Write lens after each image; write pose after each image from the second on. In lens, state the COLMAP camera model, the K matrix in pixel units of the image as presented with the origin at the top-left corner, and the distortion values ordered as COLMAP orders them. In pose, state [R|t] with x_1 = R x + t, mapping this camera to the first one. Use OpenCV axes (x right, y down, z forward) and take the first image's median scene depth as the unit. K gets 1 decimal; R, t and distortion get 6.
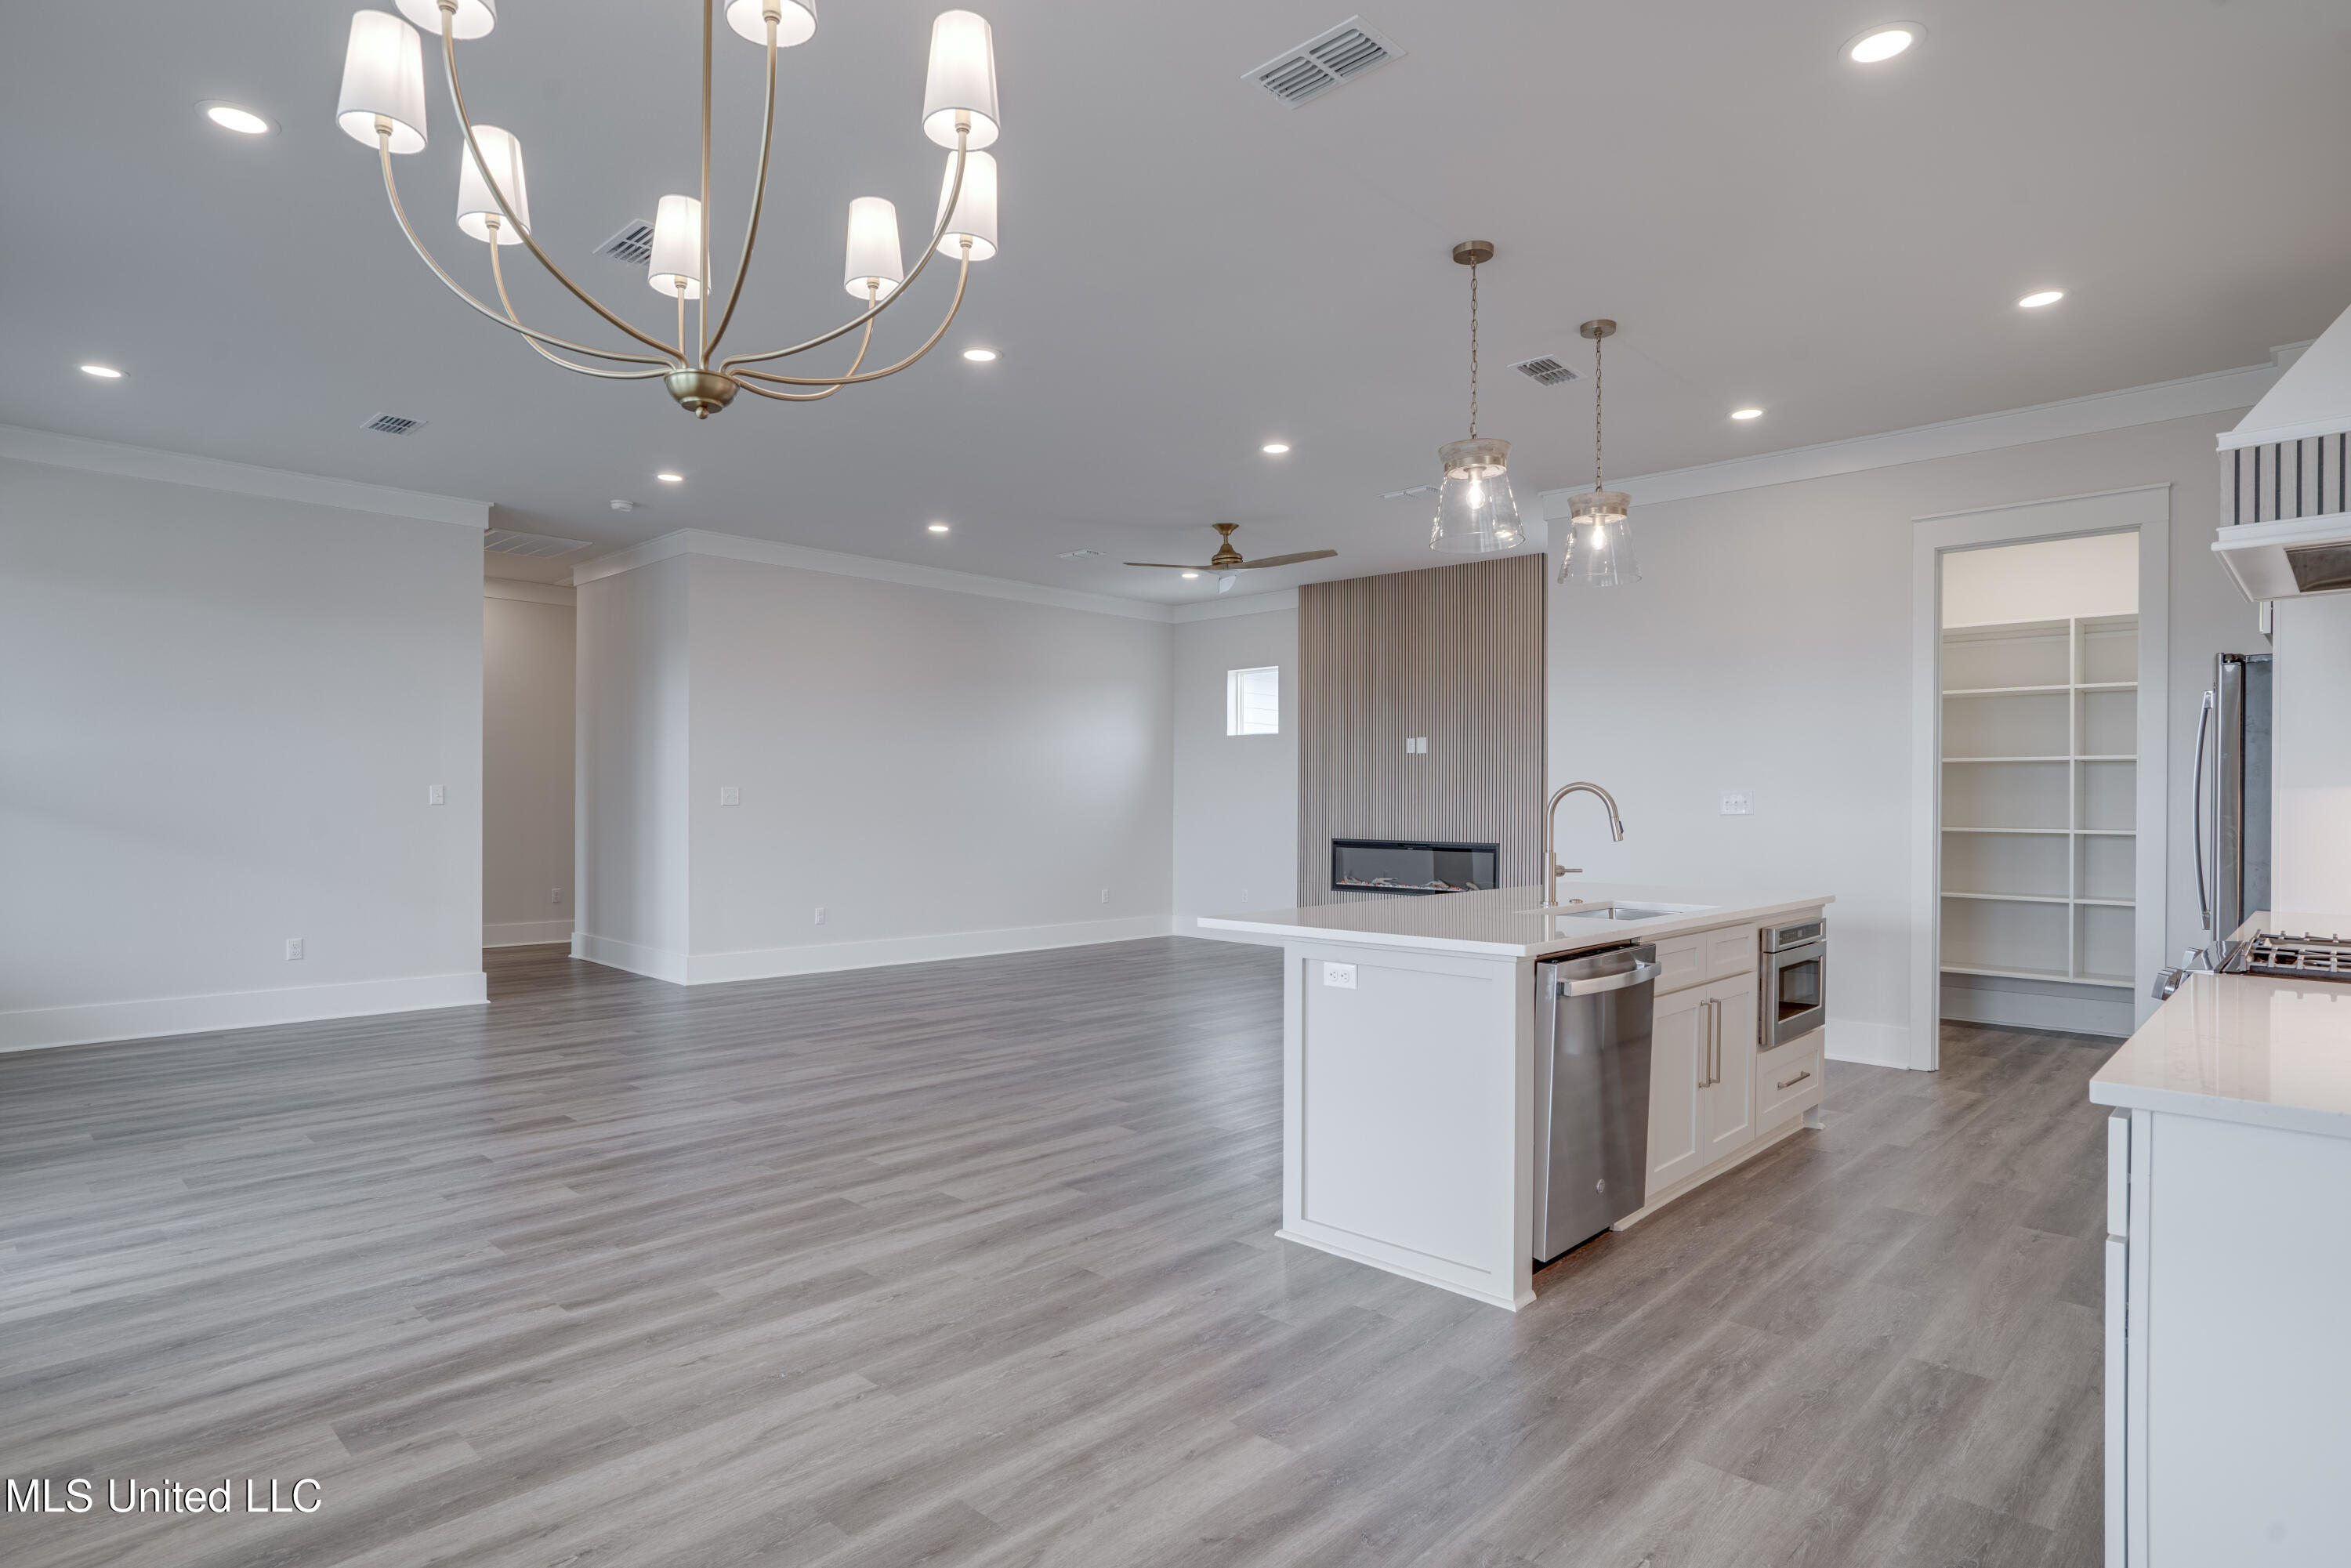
lens RADIAL K [[1264.3, 0, 1124.2], [0, 1264.3, 793.1], [0, 0, 1]] dist [0.004709, 0.011120]
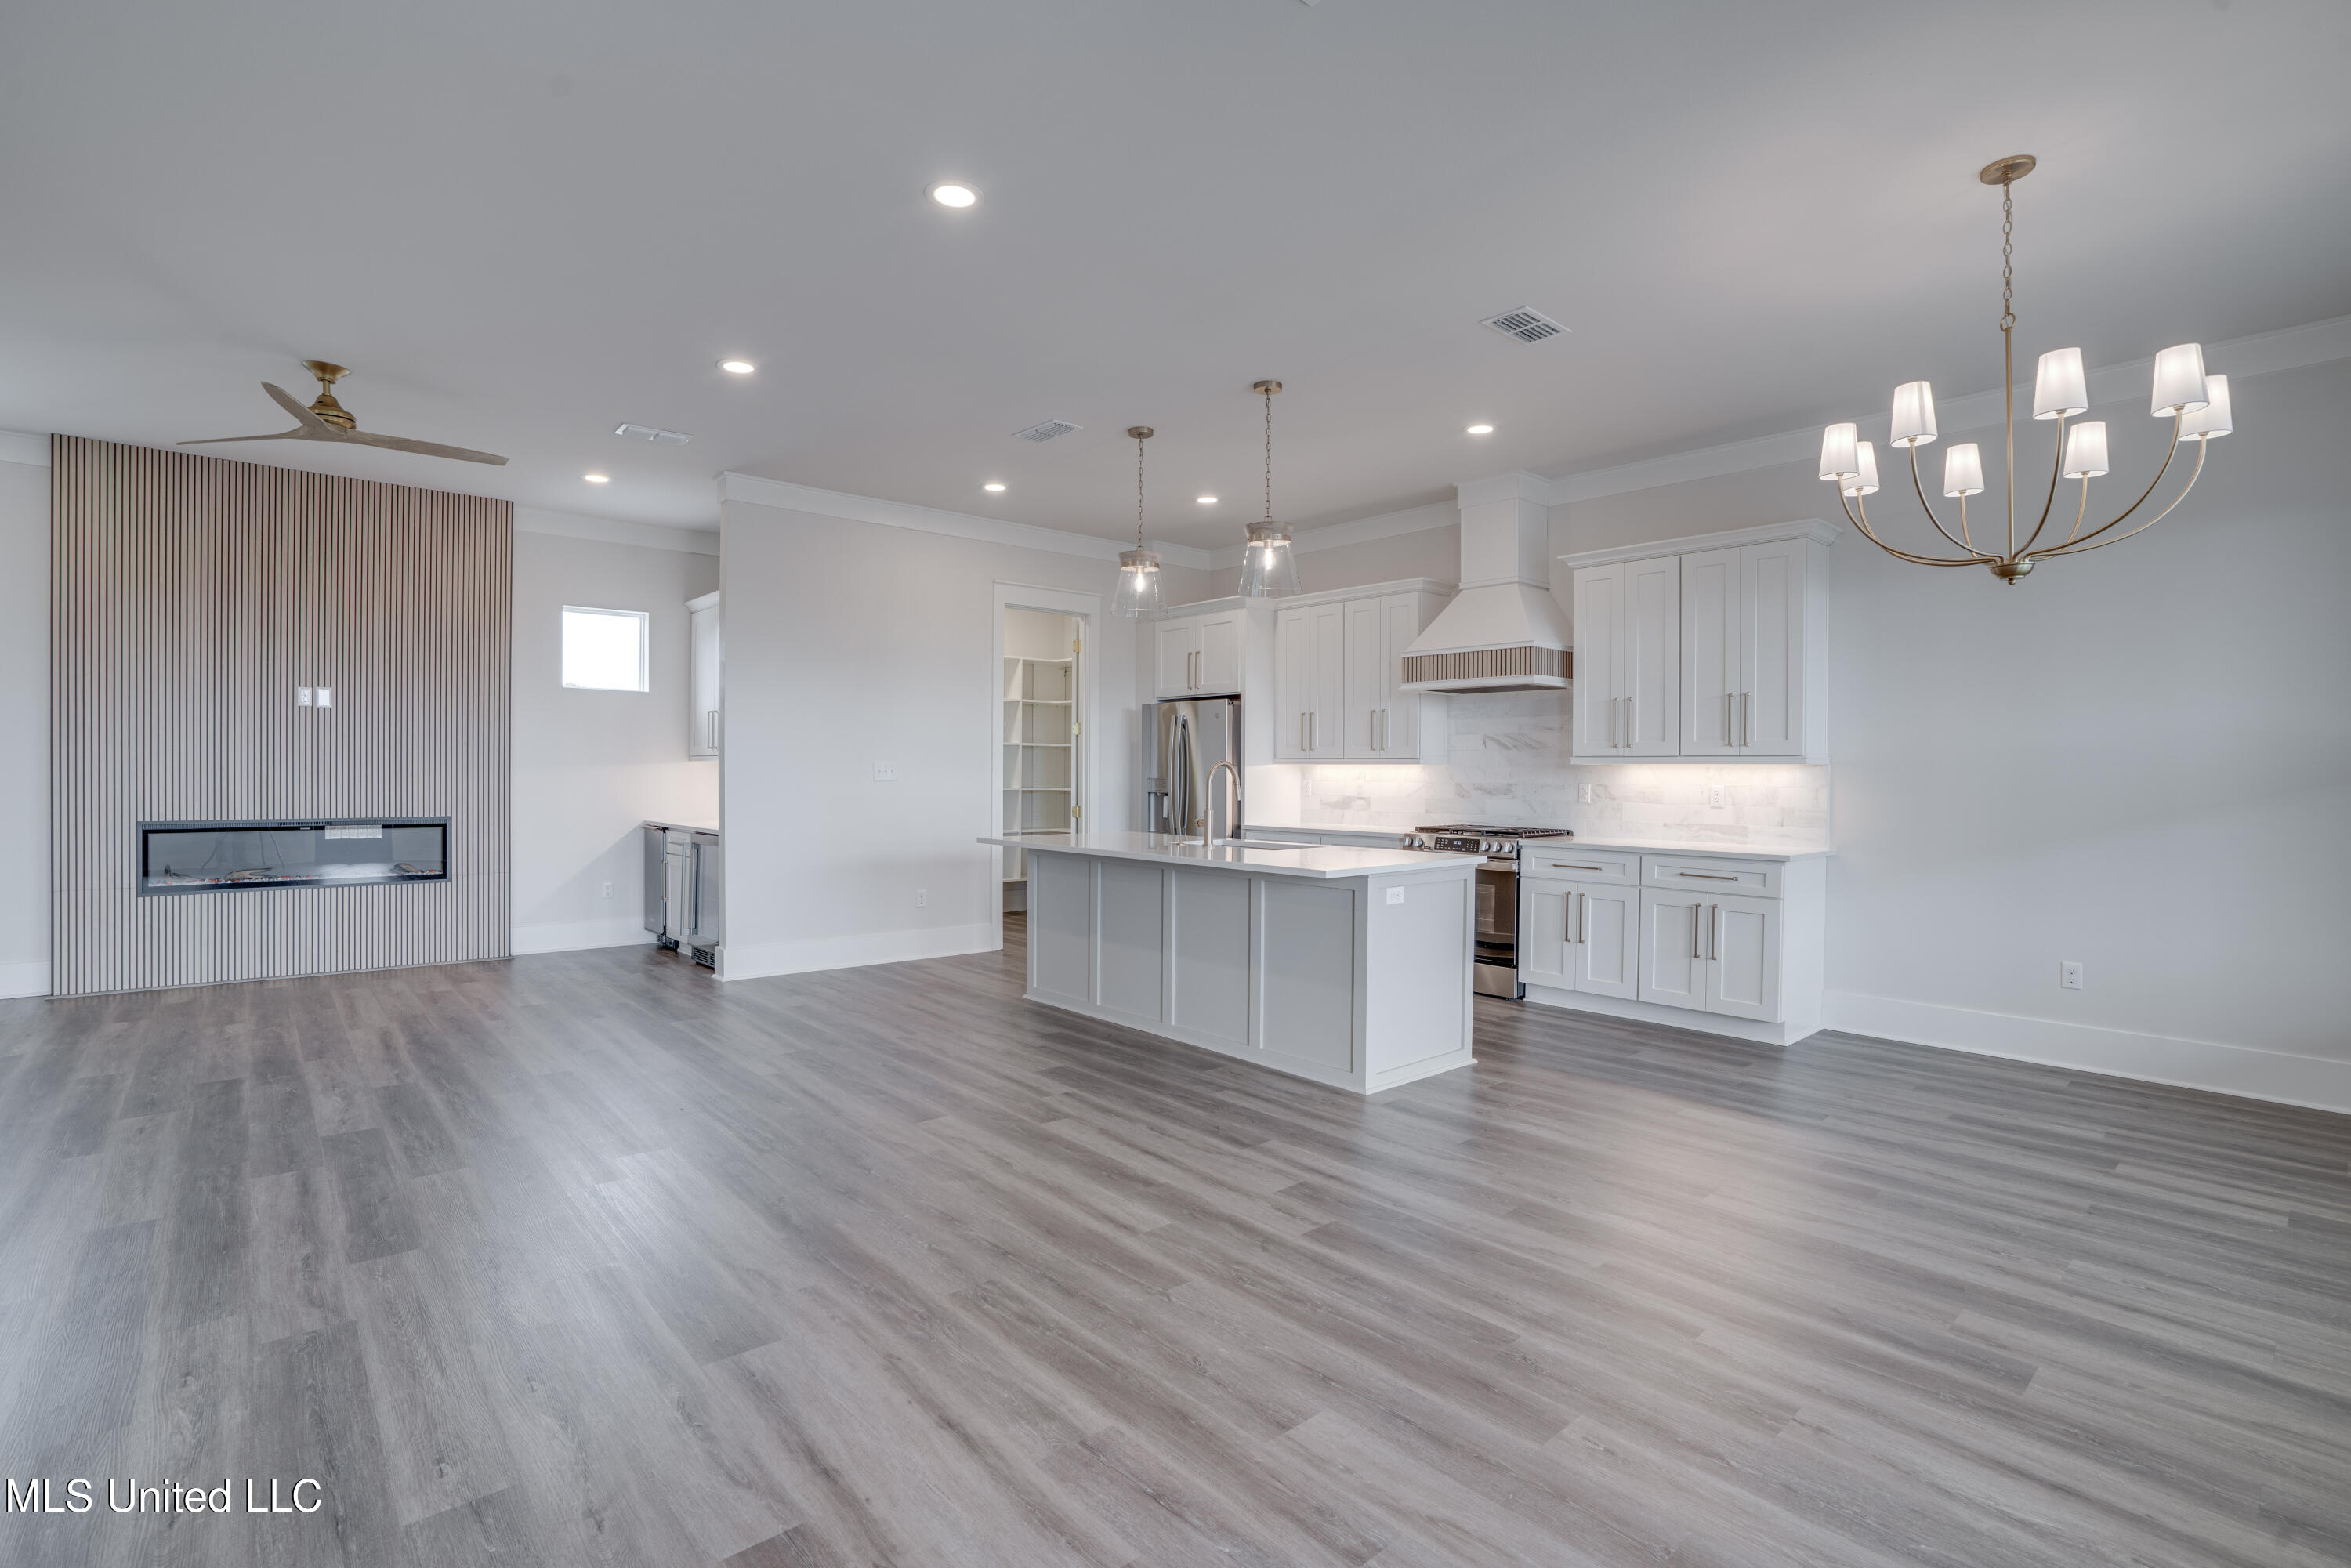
lens RADIAL K [[1083.6, 0, 1159.6], [0, 1083.6, 786.5], [0, 0, 1]] dist [-0.050800, 0.016481]
pose [[0.053889, -0.013418, 0.998457, -0.966567], [-0.012882, 0.999817, 0.014132, 0.003215], [-0.998464, -0.013623, 0.053706, 1.070362]]
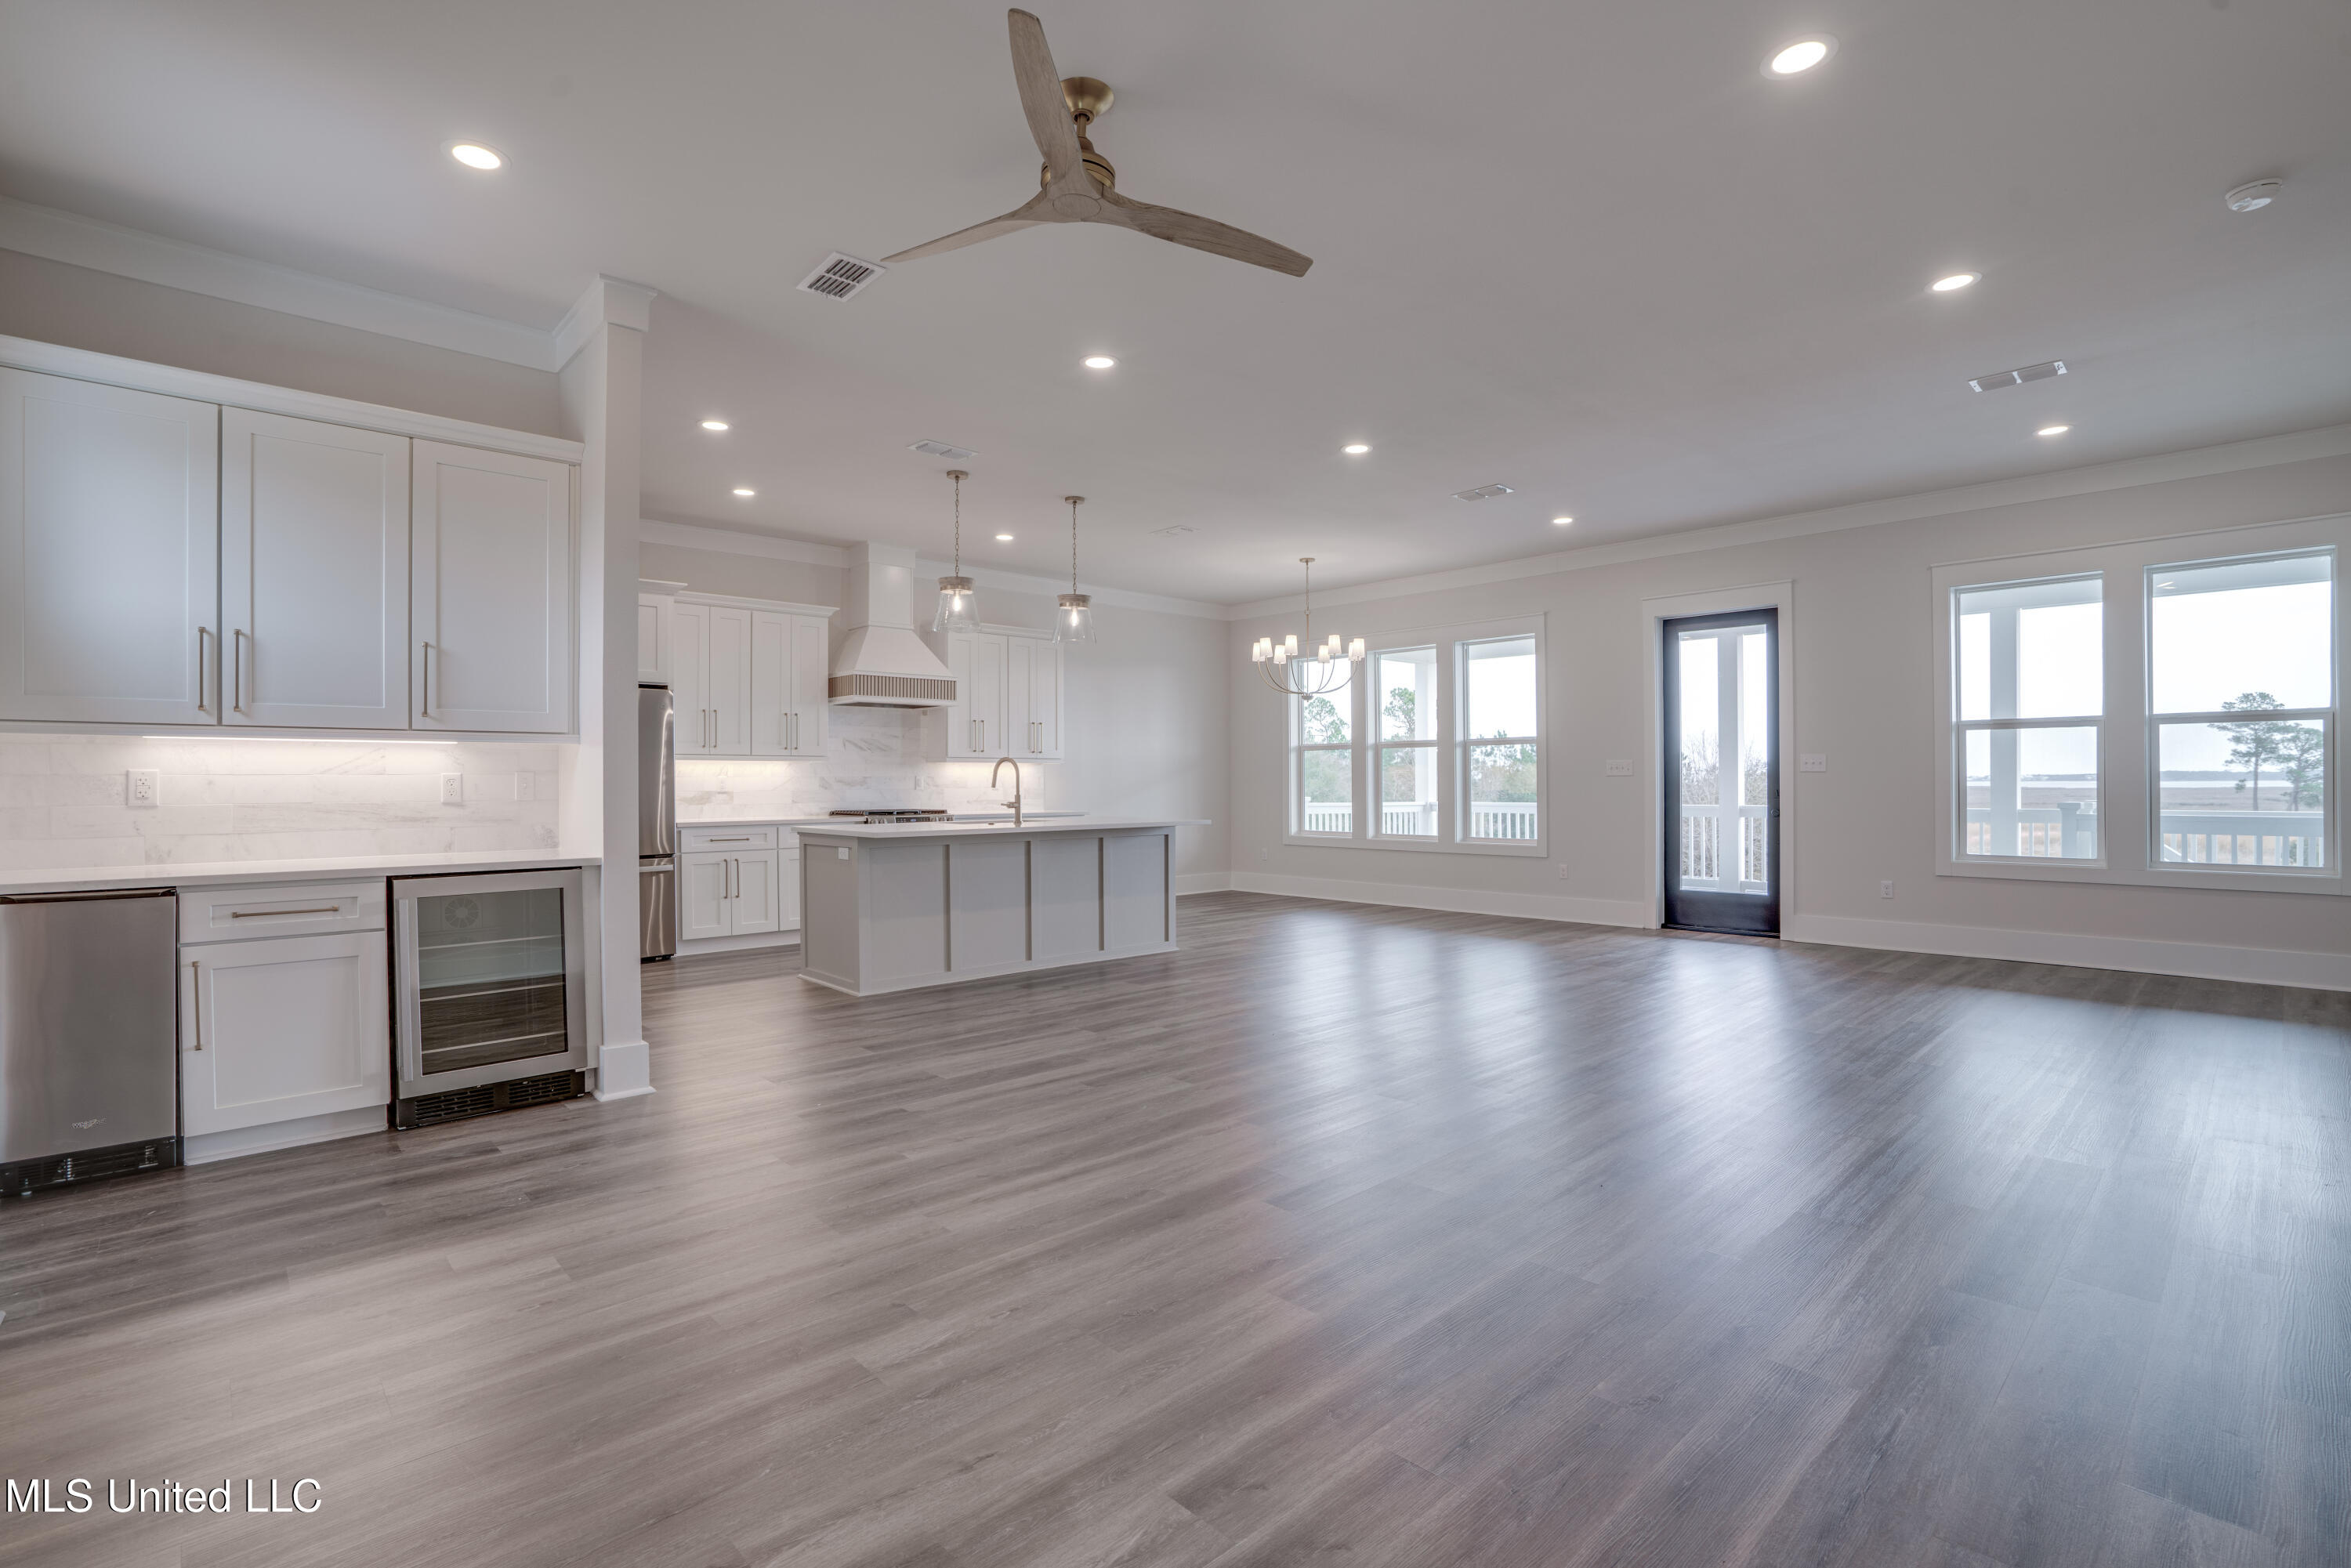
lens RADIAL K [[1083.6, 0, 1155.9], [0, 1083.6, 798.6], [0, 0, 1]] dist [-0.050800, 0.016481]
pose [[-0.999224, -0.000389, 0.039391, 0.073477], [0.000072, 0.999932, 0.011685, 0.034411], [-0.039393, 0.011679, -0.999156, 2.813562]]
